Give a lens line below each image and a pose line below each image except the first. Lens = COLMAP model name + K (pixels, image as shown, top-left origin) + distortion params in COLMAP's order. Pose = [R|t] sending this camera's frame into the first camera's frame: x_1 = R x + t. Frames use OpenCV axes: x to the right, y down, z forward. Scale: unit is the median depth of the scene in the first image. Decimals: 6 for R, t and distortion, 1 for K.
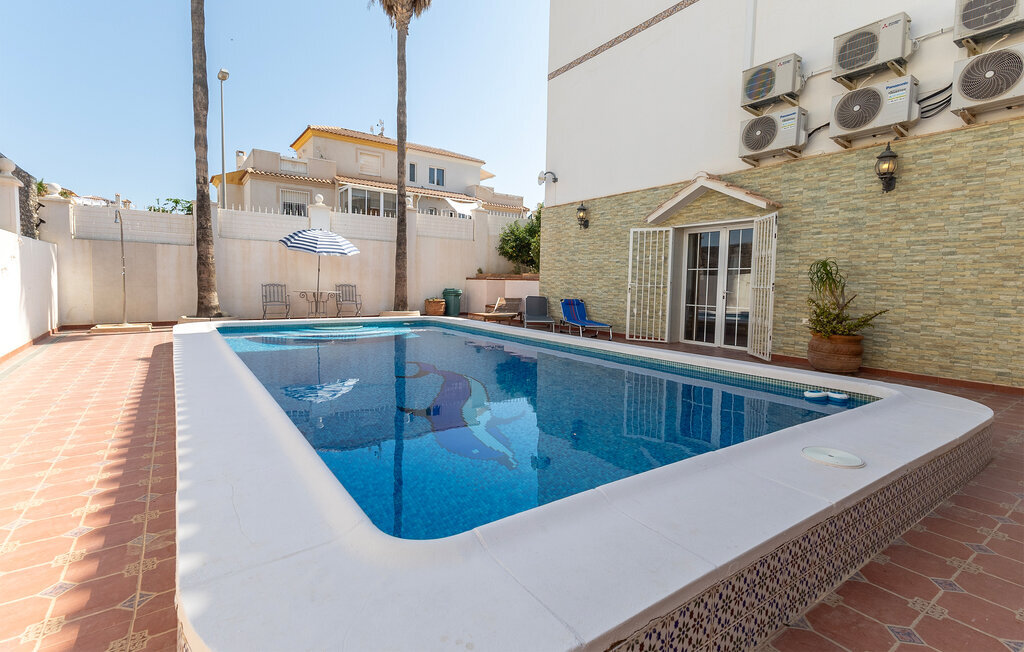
lens RADIAL K [[470.9, 0, 512.3], [0, 470.9, 312.1], [0, 0, 1]] dist [0.005017, 0.000285]
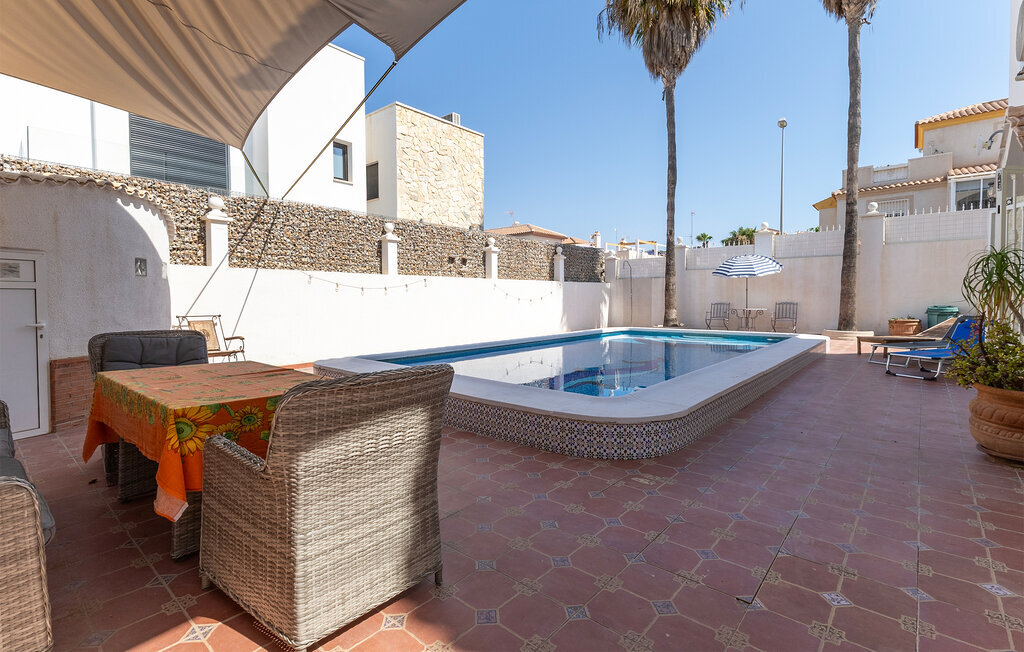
lens RADIAL K [[465.0, 0, 516.8], [0, 465.0, 314.6], [0, 0, 1]] dist [0.000937, 0.000045]
pose [[0.246741, 0.011793, -0.969010, 0.611848], [-0.044963, 0.998988, 0.000709, -0.006306], [0.968038, 0.043395, 0.247022, 0.201458]]
